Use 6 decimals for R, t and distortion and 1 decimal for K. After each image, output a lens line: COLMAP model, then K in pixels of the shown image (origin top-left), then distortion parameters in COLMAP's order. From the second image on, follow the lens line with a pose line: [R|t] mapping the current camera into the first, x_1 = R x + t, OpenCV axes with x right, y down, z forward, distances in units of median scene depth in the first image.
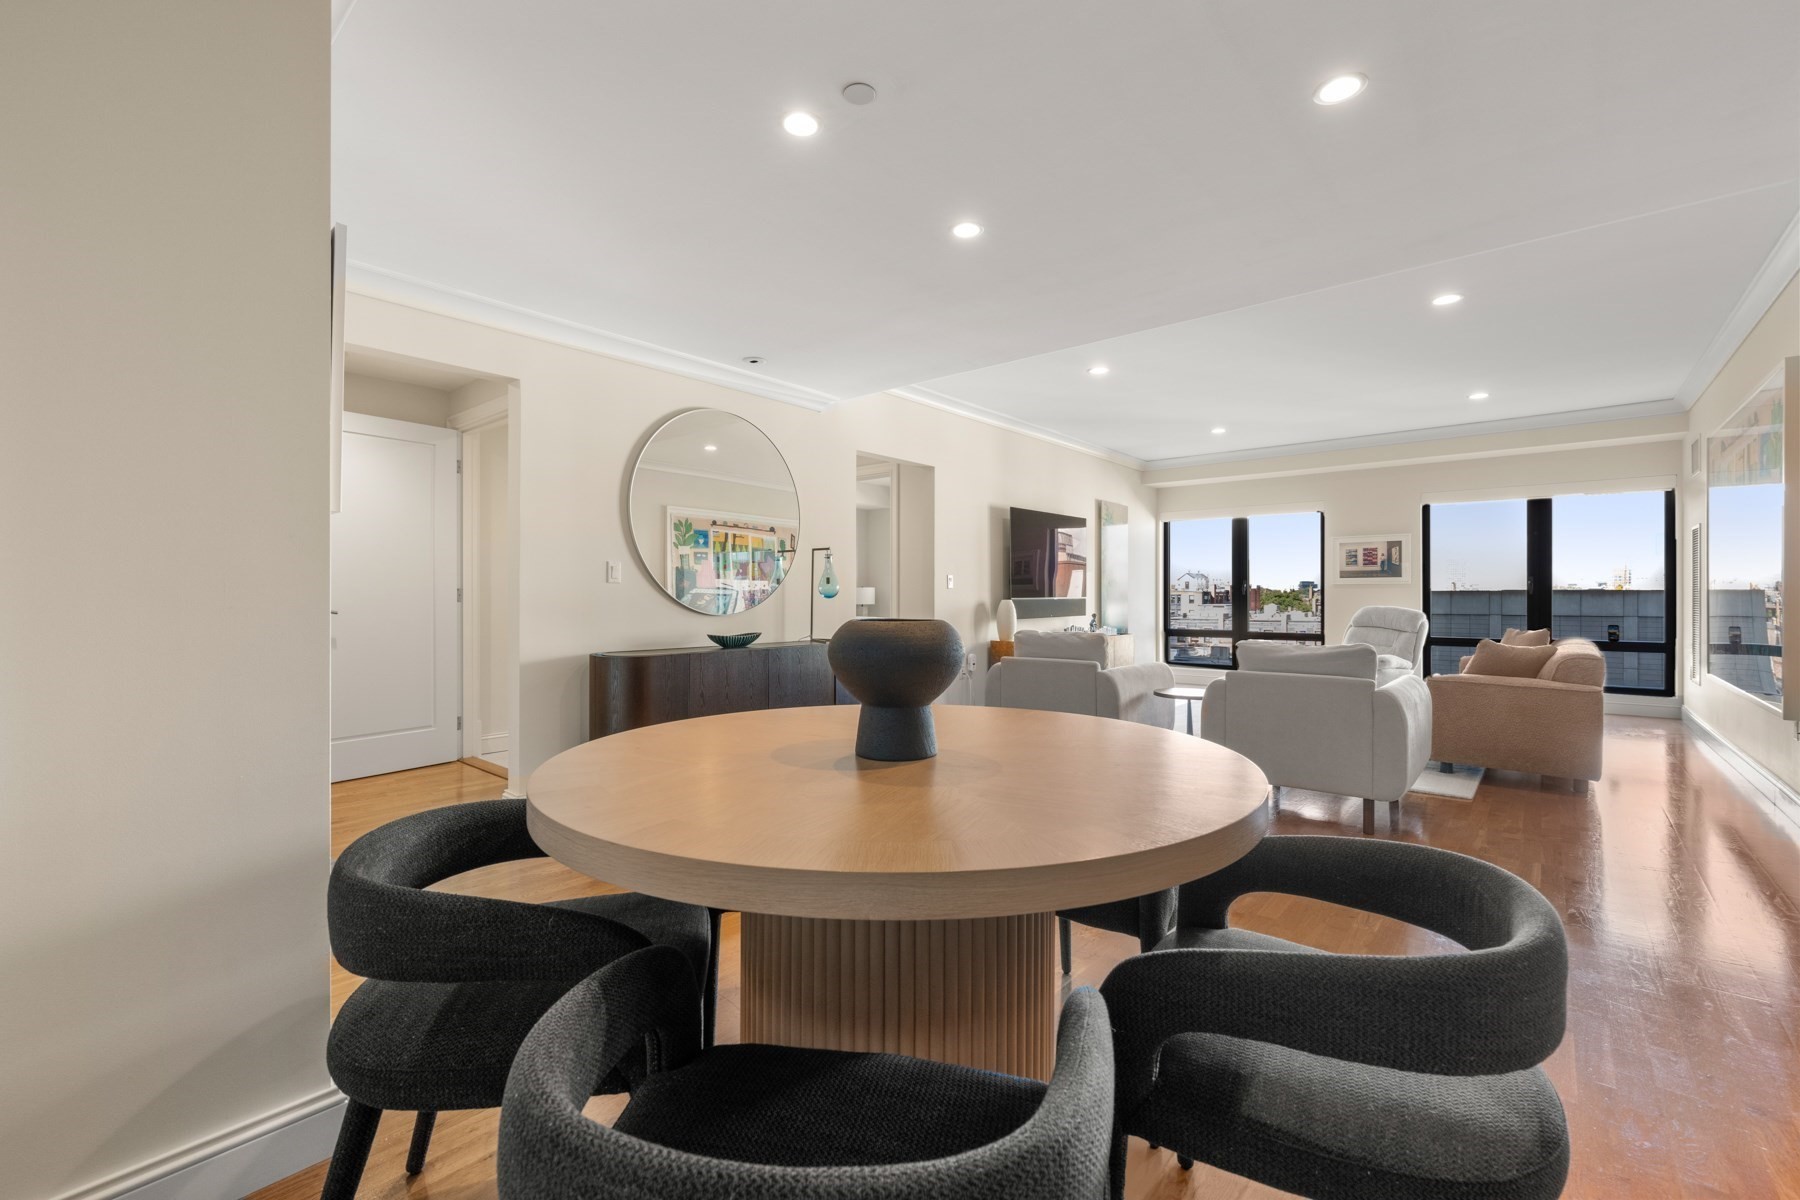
lens RADIAL K [[764.3, 0, 909.7], [0, 764.3, 590.3], [0, 0, 1]] dist [-0.002328, 0.001057]
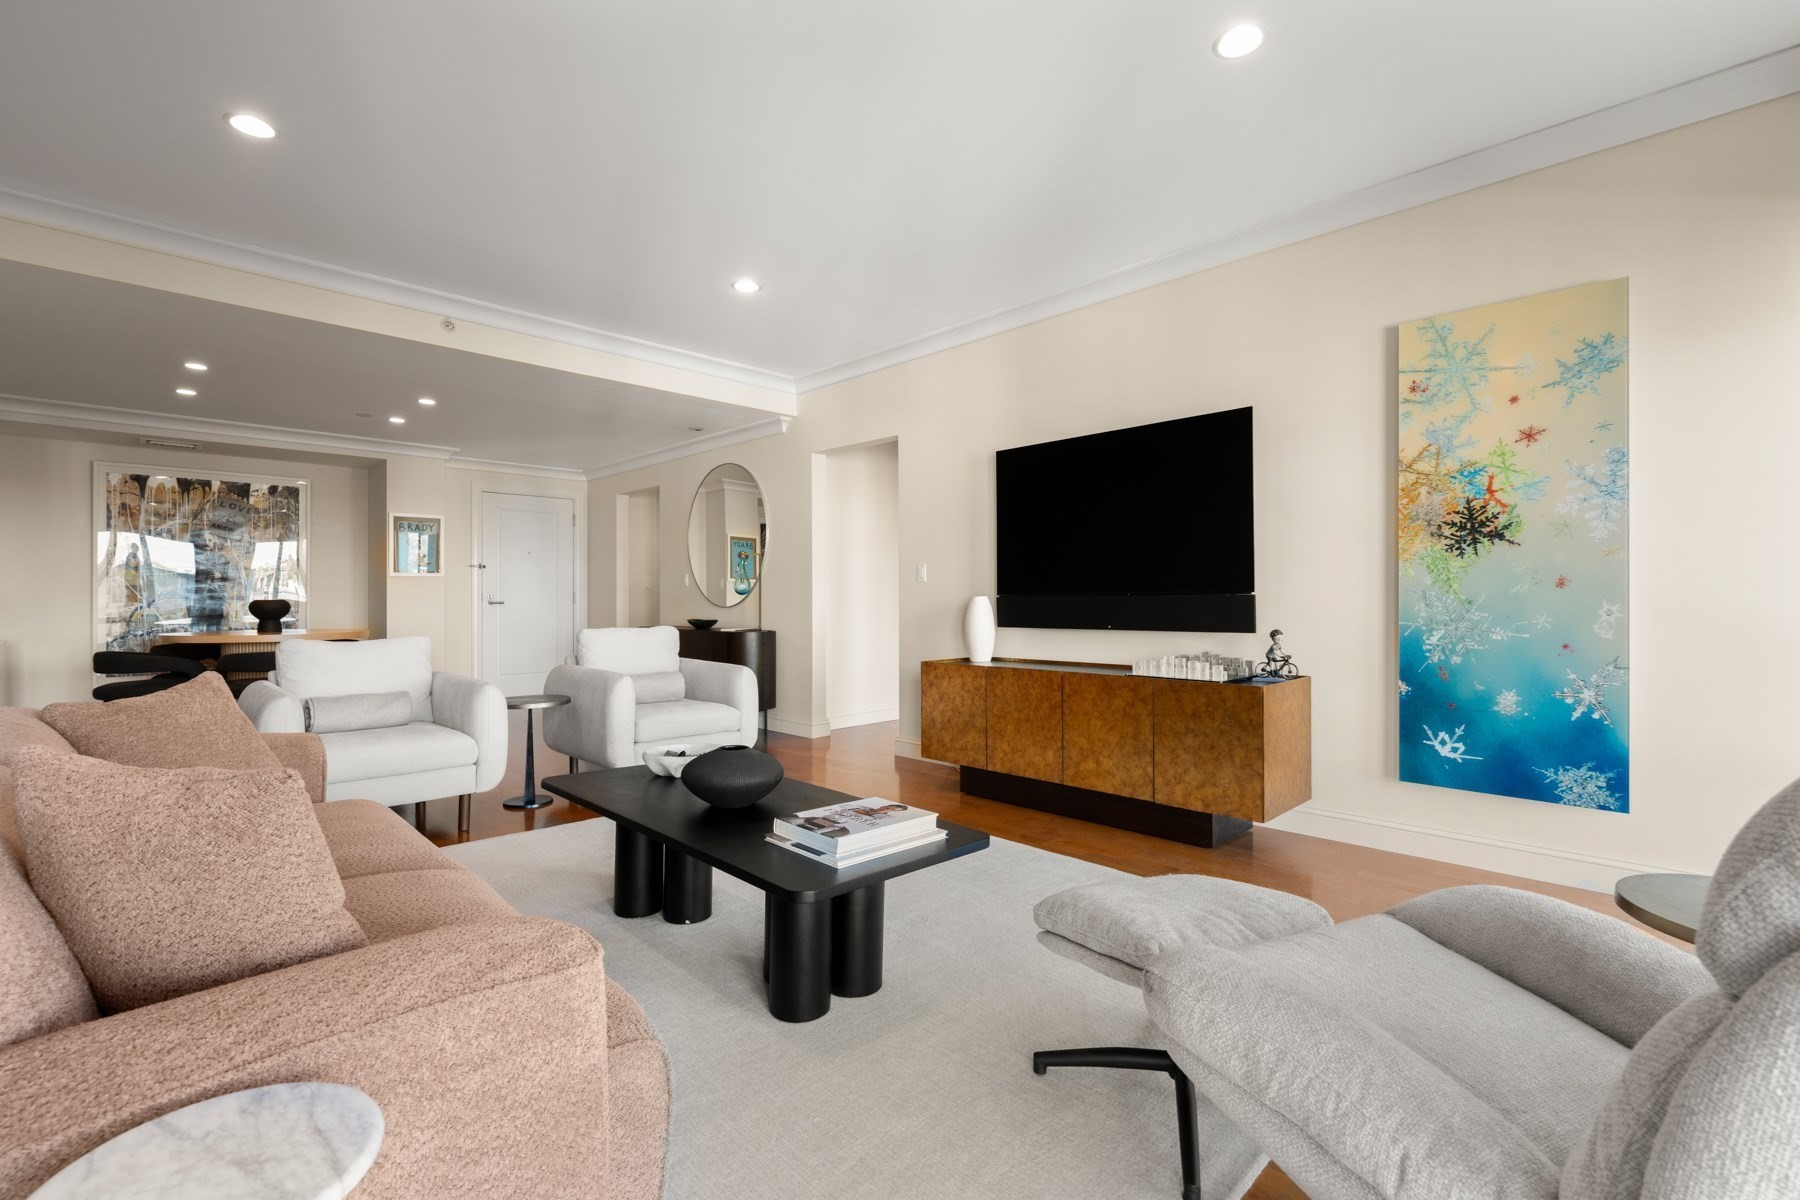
lens RADIAL K [[805.5, 0, 925.2], [0, 805.5, 594.7], [0, 0, 1]] dist [0.004348, -0.001752]
pose [[-0.076161, -0.004305, -0.997086, 0.676866], [0.007472, 0.999960, -0.004888, 0.011165], [0.997068, -0.007823, -0.076126, 0.820820]]
